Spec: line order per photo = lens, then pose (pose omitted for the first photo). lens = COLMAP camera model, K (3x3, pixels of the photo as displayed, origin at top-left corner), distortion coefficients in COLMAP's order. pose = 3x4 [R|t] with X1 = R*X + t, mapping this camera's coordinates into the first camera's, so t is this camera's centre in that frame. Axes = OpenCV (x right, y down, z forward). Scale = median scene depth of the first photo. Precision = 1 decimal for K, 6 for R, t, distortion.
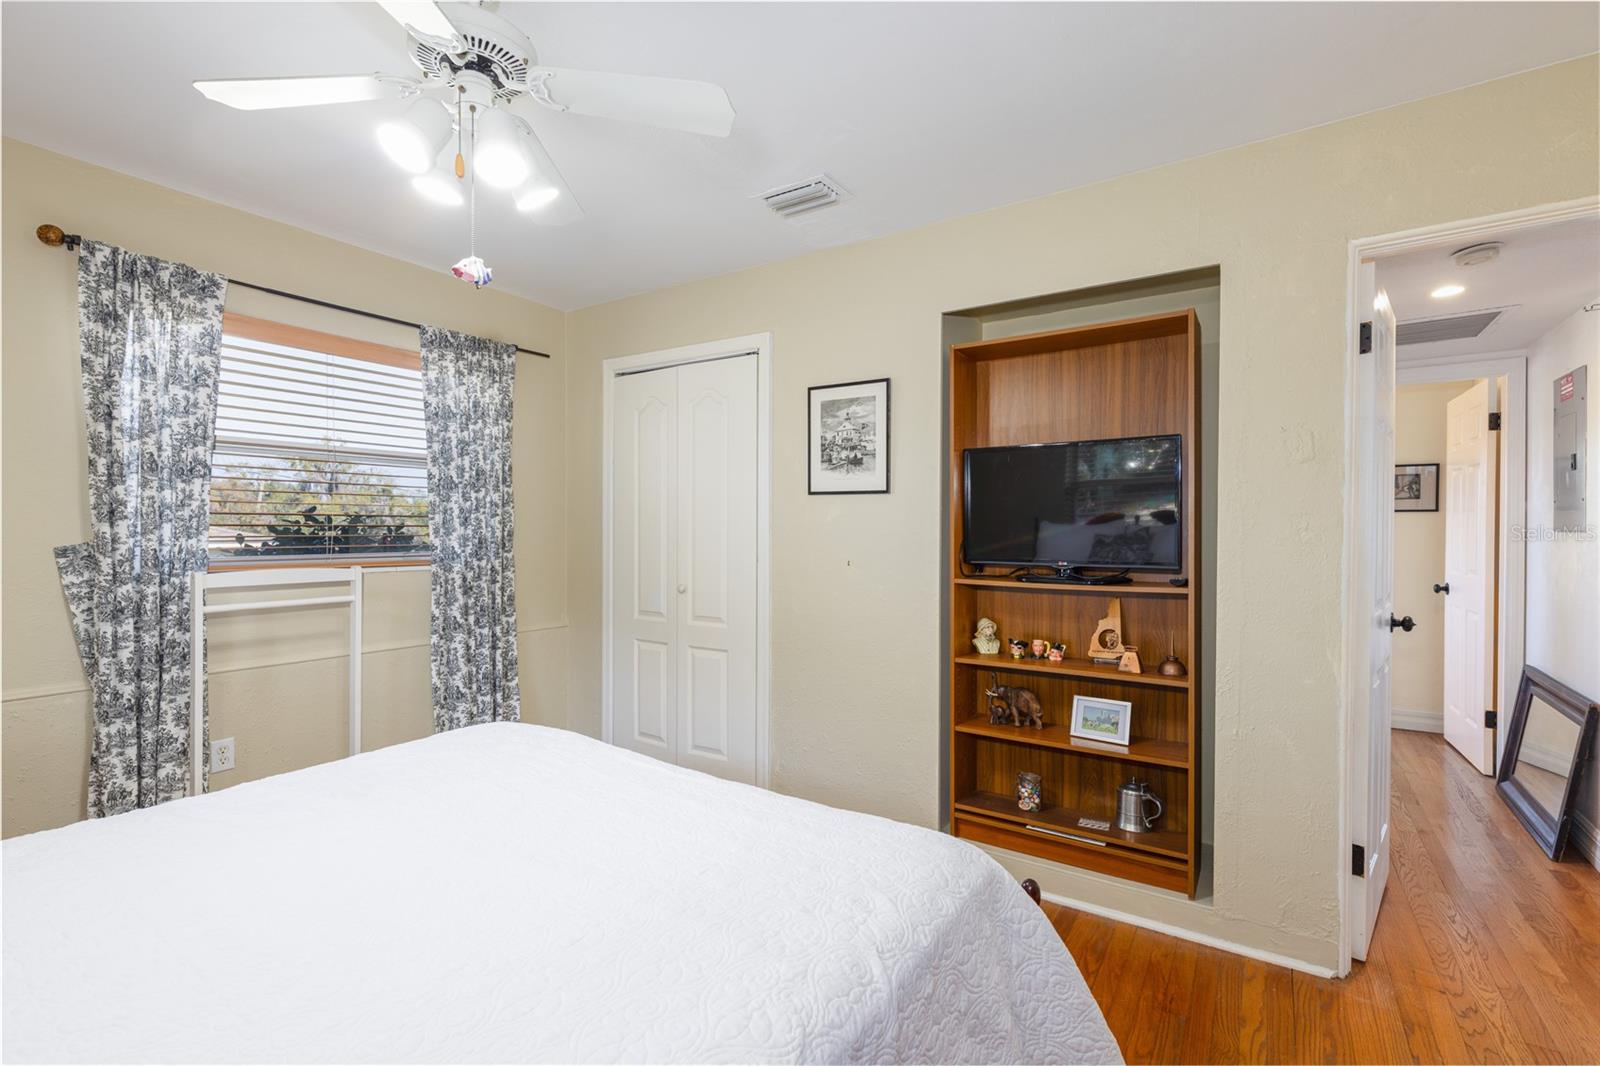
lens RADIAL K [[717.7, 0, 797.1], [0, 717.7, 532.4], [0, 0, 1]] dist [0.013700, -0.005589]
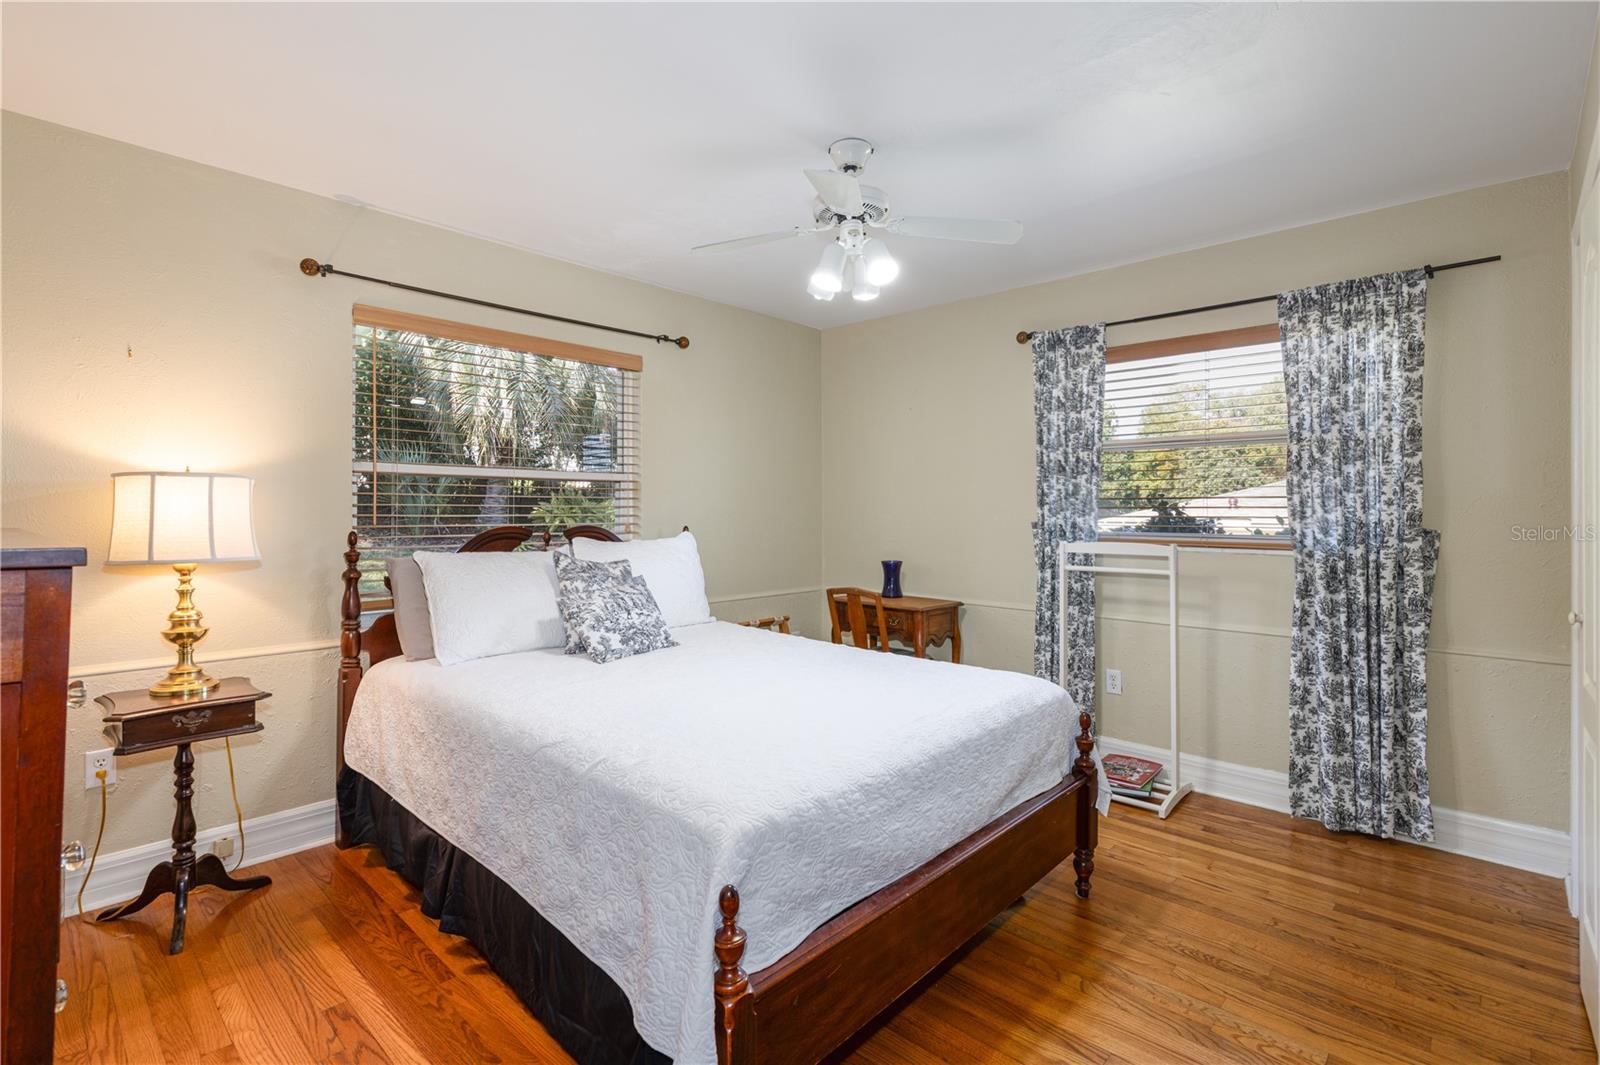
lens RADIAL K [[717.7, 0, 797.1], [0, 717.7, 531.9], [0, 0, 1]] dist [0.013700, -0.005589]
pose [[-0.154458, 0.017838, -0.987838, 0.507932], [-0.015245, 0.999675, 0.020436, 0.012542], [0.987882, 0.018216, -0.154136, 0.528381]]
